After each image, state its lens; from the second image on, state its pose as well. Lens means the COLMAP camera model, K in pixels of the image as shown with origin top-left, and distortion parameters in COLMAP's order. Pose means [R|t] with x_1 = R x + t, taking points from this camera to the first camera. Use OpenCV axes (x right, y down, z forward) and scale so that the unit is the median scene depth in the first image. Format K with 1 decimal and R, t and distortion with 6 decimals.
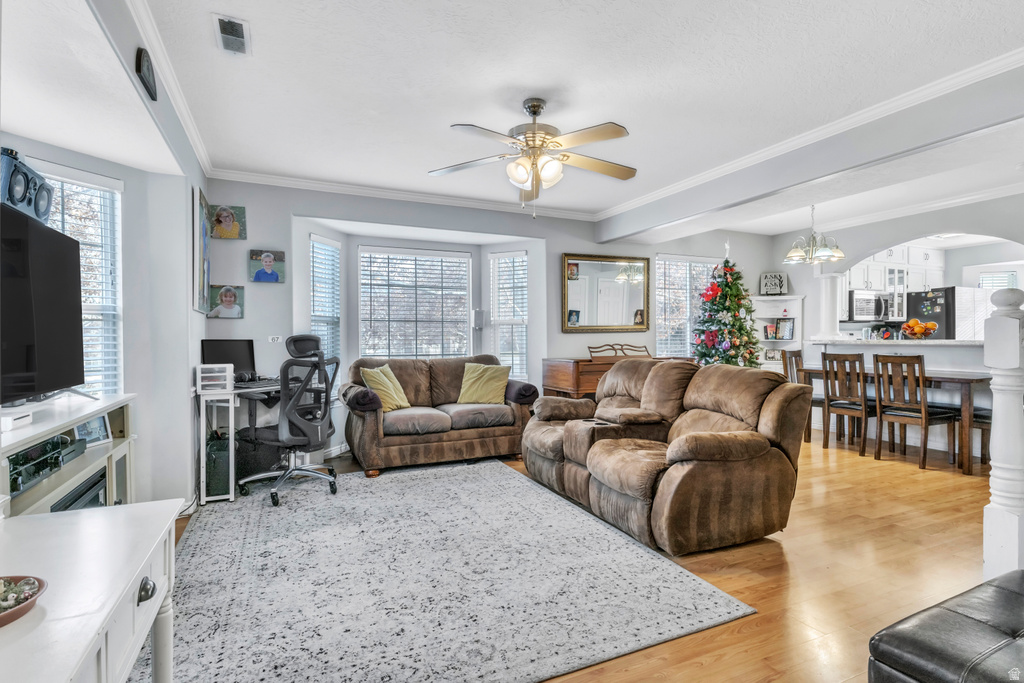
lens RADIAL K [[497.1, 0, 520.2], [0, 497.1, 339.7], [0, 0, 1]] dist [0.011315, -0.000764]
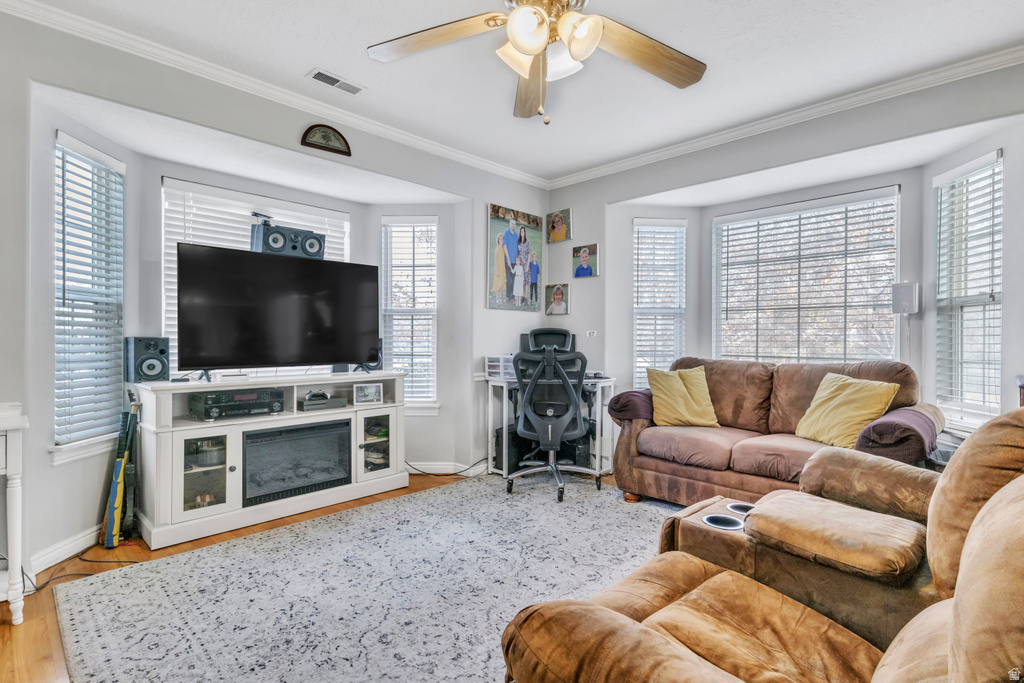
lens RADIAL K [[497.1, 0, 518.1], [0, 497.1, 338.3], [0, 0, 1]] dist [0.011315, -0.000764]
pose [[0.362743, 0.005568, -0.931872, 0.449258], [-0.005740, 0.999977, 0.003741, 0.006525], [0.931871, 0.003992, 0.362767, 0.596371]]
